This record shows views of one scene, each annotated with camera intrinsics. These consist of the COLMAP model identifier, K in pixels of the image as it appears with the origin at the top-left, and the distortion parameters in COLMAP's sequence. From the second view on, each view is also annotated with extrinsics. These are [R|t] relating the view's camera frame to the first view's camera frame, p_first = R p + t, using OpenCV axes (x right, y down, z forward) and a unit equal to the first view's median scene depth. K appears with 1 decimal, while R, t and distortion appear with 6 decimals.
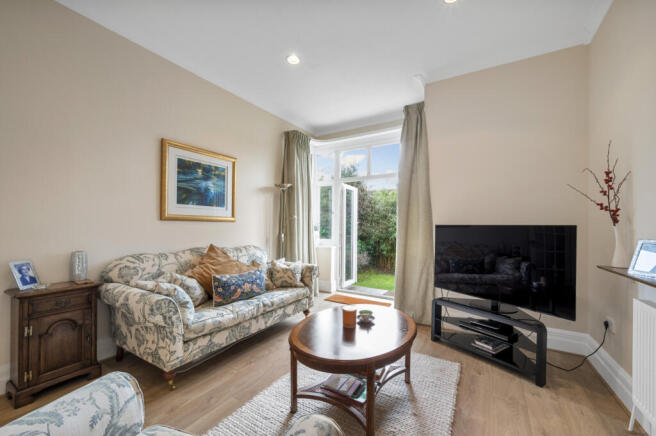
lens RADIAL K [[264.0, 0, 329.0], [0, 264.0, 223.1], [0, 0, 1]] dist [-0.000735, 0.000573]
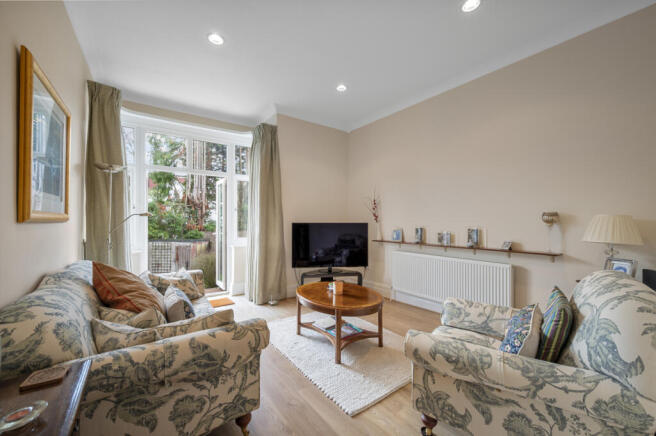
lens RADIAL K [[264.0, 0, 331.9], [0, 264.0, 218.6], [0, 0, 1]] dist [-0.000735, 0.000573]
pose [[0.361916, -0.001422, 0.932210, -0.805629], [-0.006214, 0.999973, 0.003938, -0.020616], [-0.932190, -0.007218, 0.361897, 0.305107]]
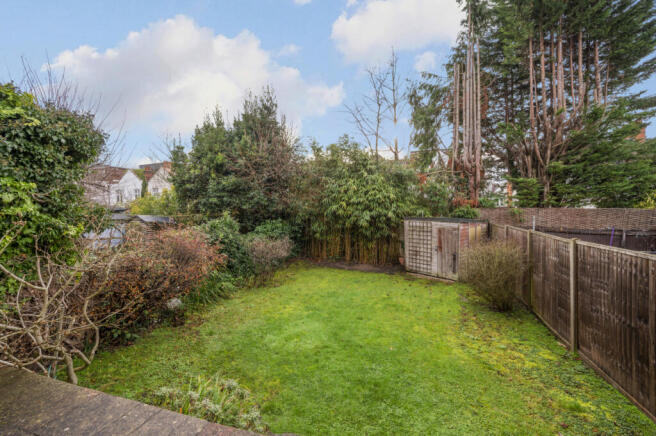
lens RADIAL K [[264.0, 0, 334.0], [0, 264.0, 215.1], [0, 0, 1]] dist [-0.000735, 0.000573]
pose [[0.965258, -0.033944, 0.259085, 0.383088], [0.025314, 0.999010, 0.036576, 0.177074], [-0.260070, -0.028747, 0.965162, 1.672954]]
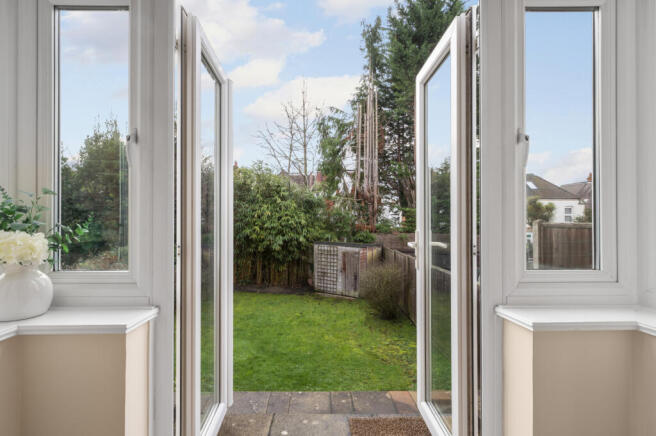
lens RADIAL K [[297.2, 0, 321.9], [0, 297.2, 220.7], [0, 0, 1]] dist [-0.002932, -0.000249]
pose [[0.840305, -0.004885, 0.542092, 0.020133], [-0.000908, 0.999945, 0.010418, 0.033693], [-0.542114, -0.009247, 0.840254, 1.215067]]
